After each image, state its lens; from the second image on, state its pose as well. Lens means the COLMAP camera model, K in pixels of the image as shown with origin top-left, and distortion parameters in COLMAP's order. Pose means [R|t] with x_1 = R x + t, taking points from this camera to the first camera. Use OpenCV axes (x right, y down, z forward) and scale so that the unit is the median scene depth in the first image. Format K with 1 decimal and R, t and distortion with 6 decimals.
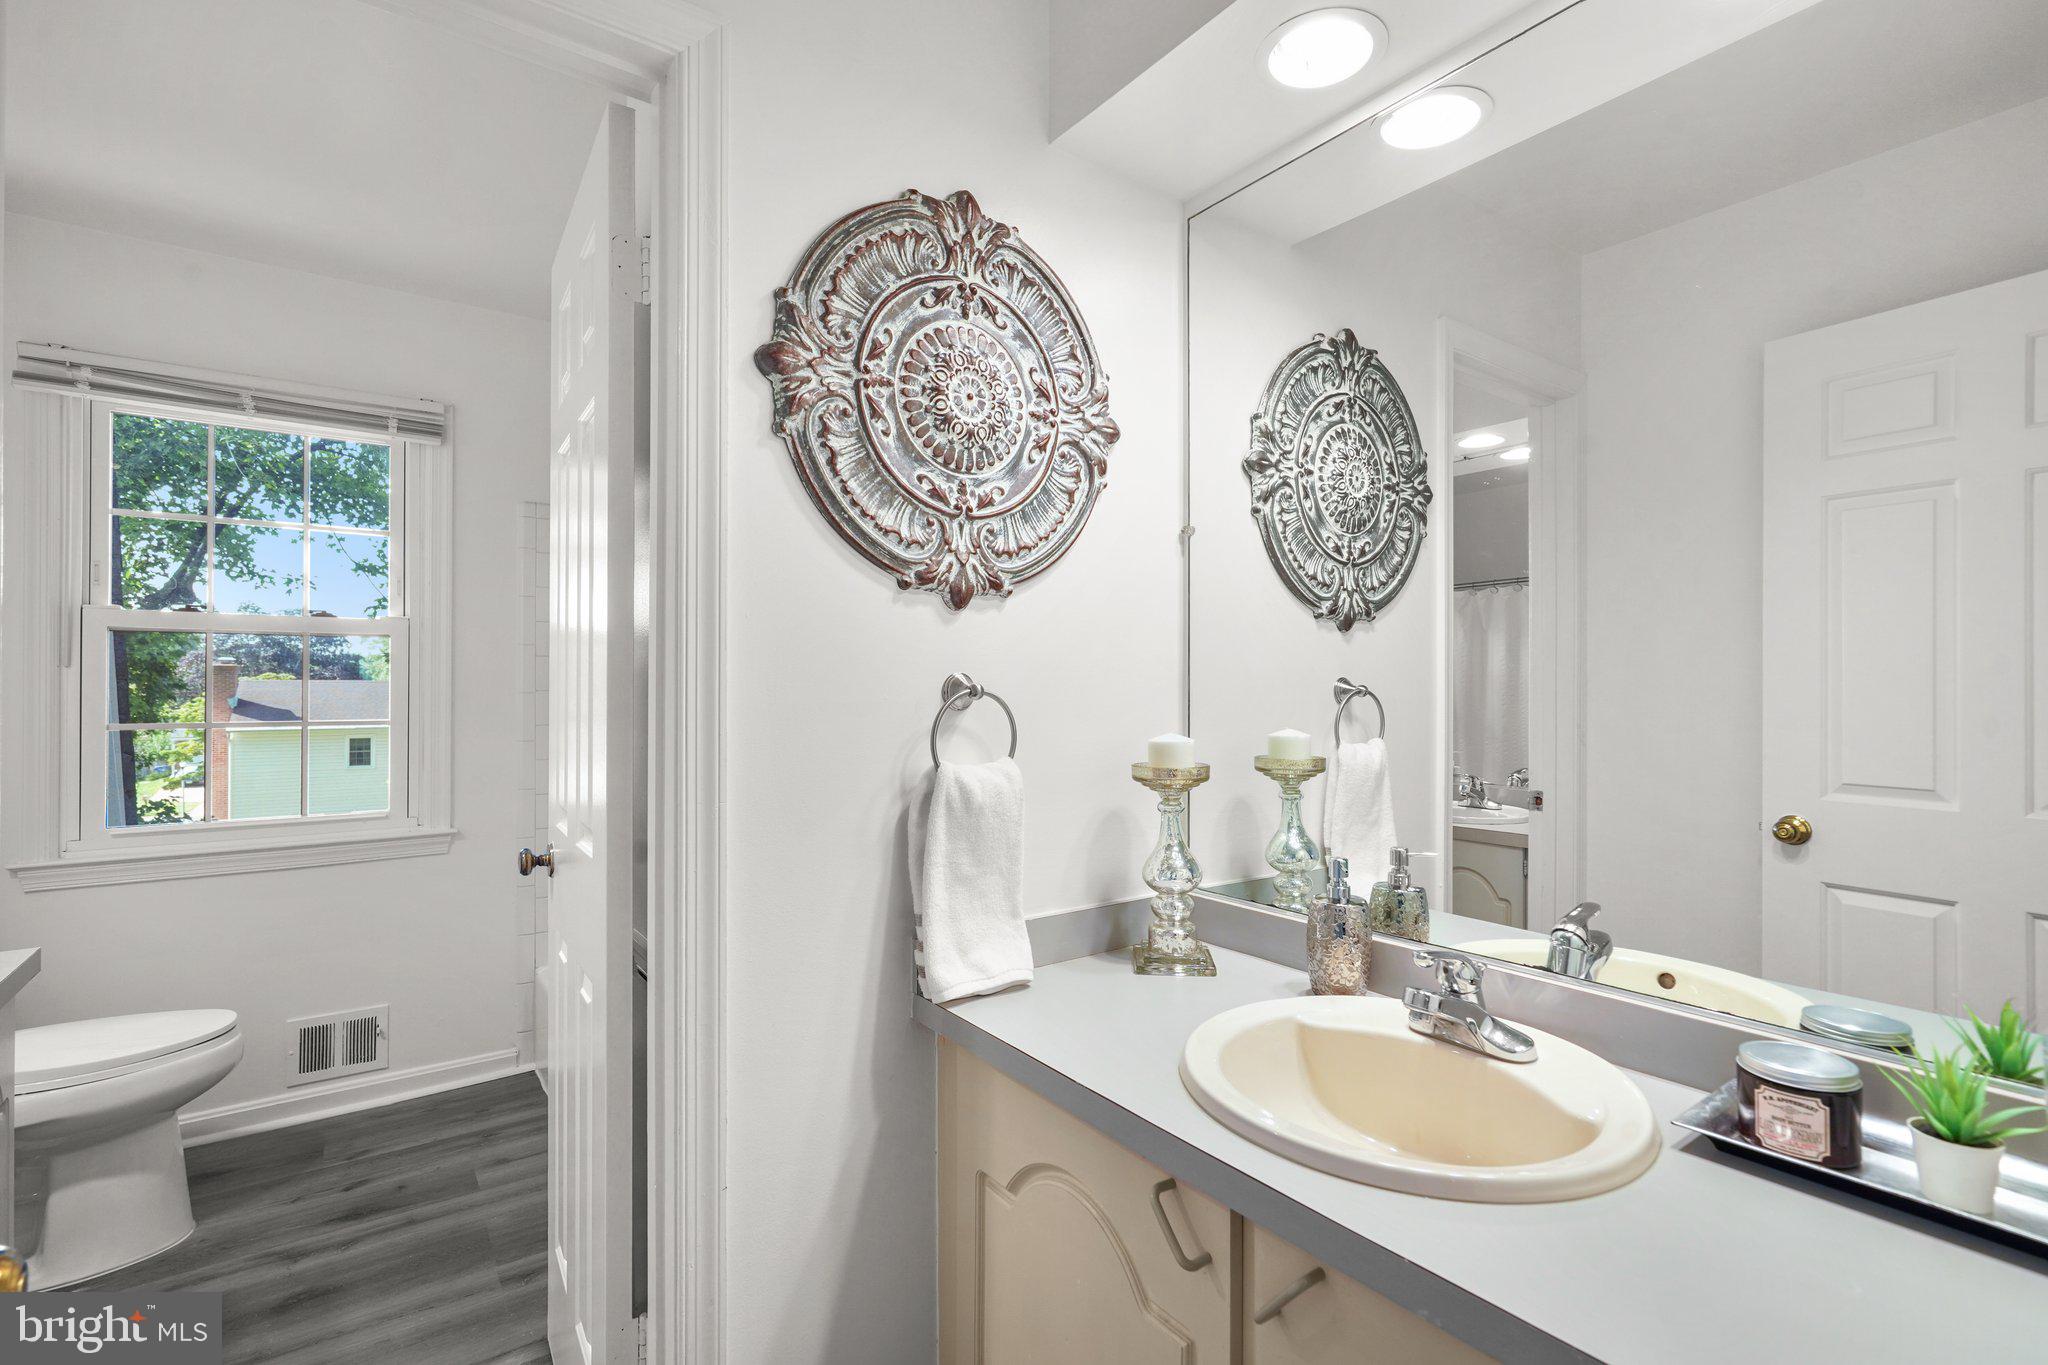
lens RADIAL K [[945.0, 0, 1033.4], [0, 945.0, 684.4], [0, 0, 1]] dist [-0.001237, 0.000642]
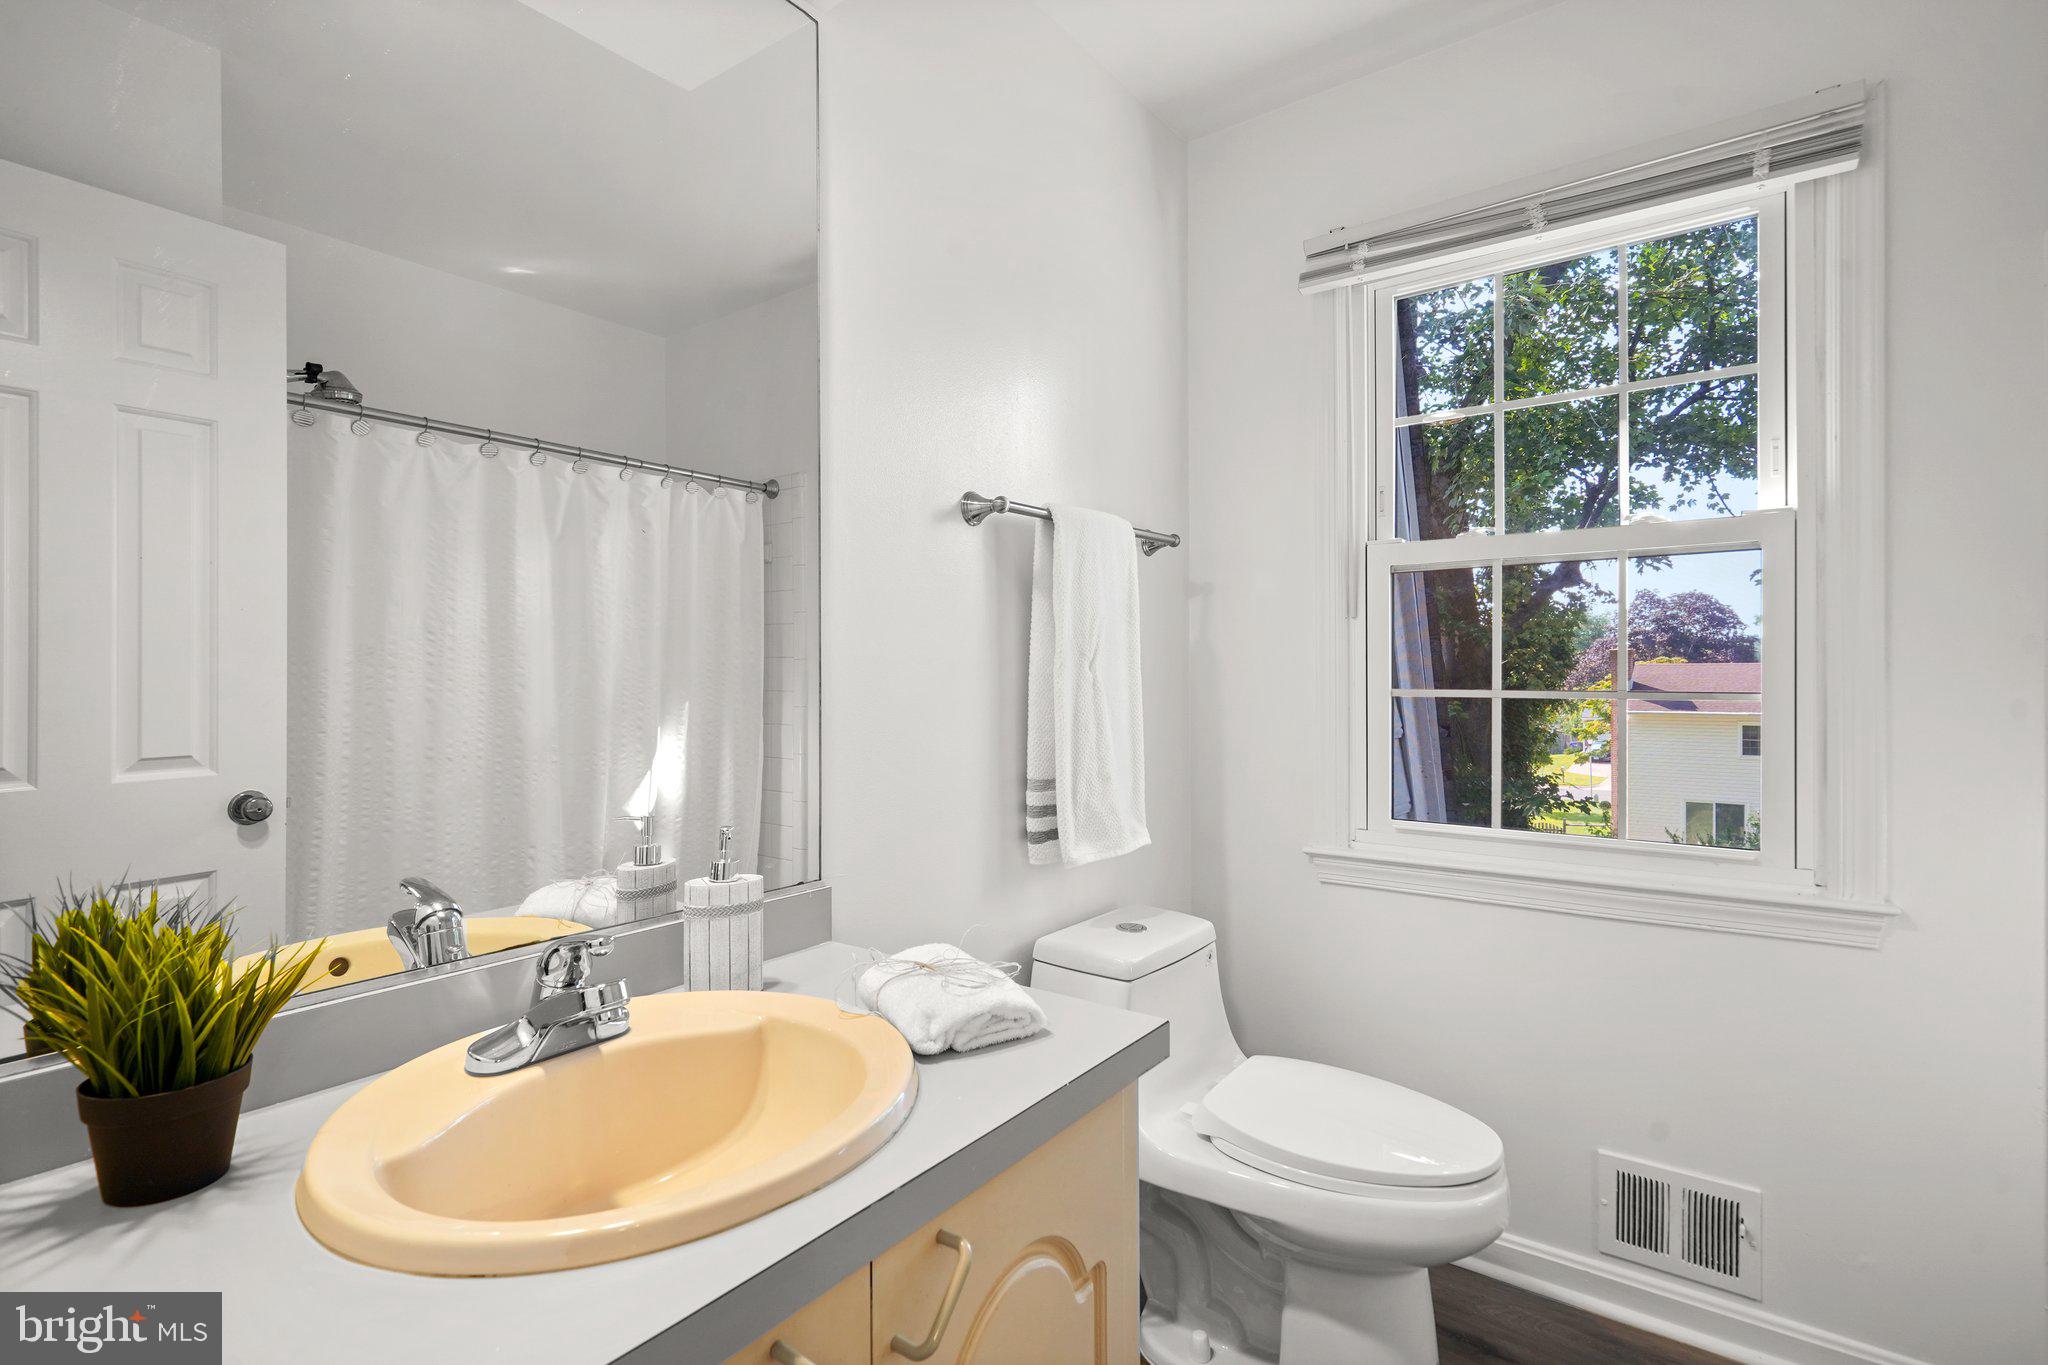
lens RADIAL K [[945.0, 0, 1035.0], [0, 945.0, 677.0], [0, 0, 1]] dist [-0.001237, 0.000642]
pose [[0.293470, -0.001353, -0.955967, -0.083375], [0.007590, 0.999971, 0.000915, 0.007860], [0.955938, -0.007524, 0.293472, 0.130291]]
